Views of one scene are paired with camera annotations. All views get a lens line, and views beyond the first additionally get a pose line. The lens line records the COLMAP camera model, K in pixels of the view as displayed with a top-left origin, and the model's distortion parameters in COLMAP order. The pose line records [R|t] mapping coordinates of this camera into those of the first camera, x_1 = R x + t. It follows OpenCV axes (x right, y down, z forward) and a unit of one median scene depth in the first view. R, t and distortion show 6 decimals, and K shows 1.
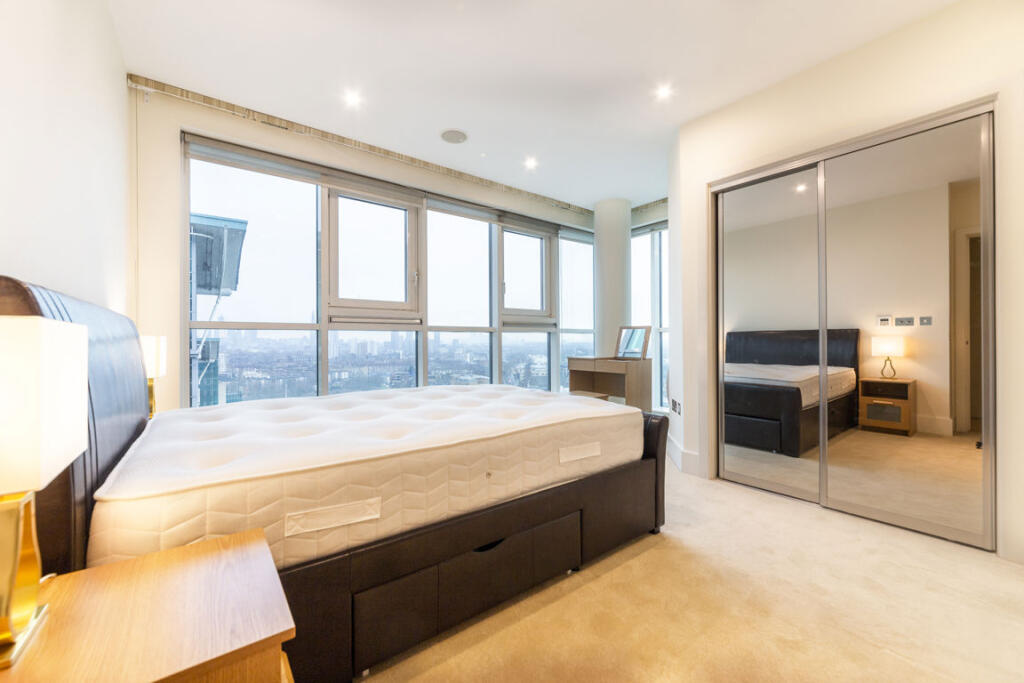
lens RADIAL K [[406.0, 0, 511.5], [0, 406.0, 341.2], [0, 0, 1]] dist [-0.020988, -0.000141]
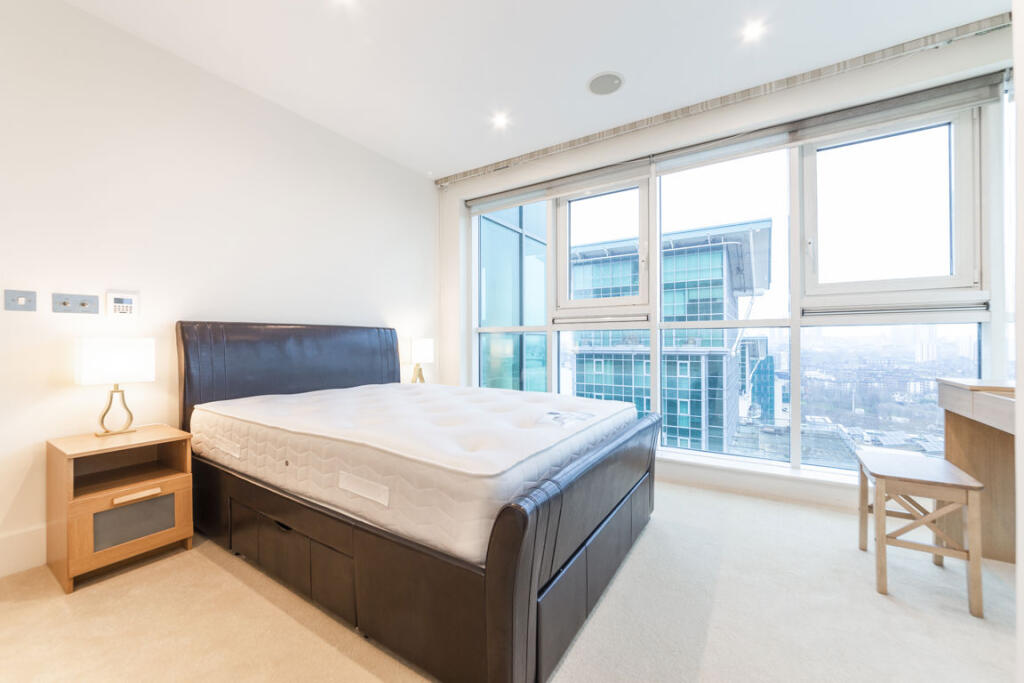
lens RADIAL K [[406.0, 0, 514.8], [0, 406.0, 339.5], [0, 0, 1]] dist [-0.020988, -0.000141]
pose [[0.298675, -0.001037, -0.954354, 0.094137], [0.001276, 0.999999, -0.000687, -0.000887], [0.954354, -0.001012, 0.298676, 0.100166]]
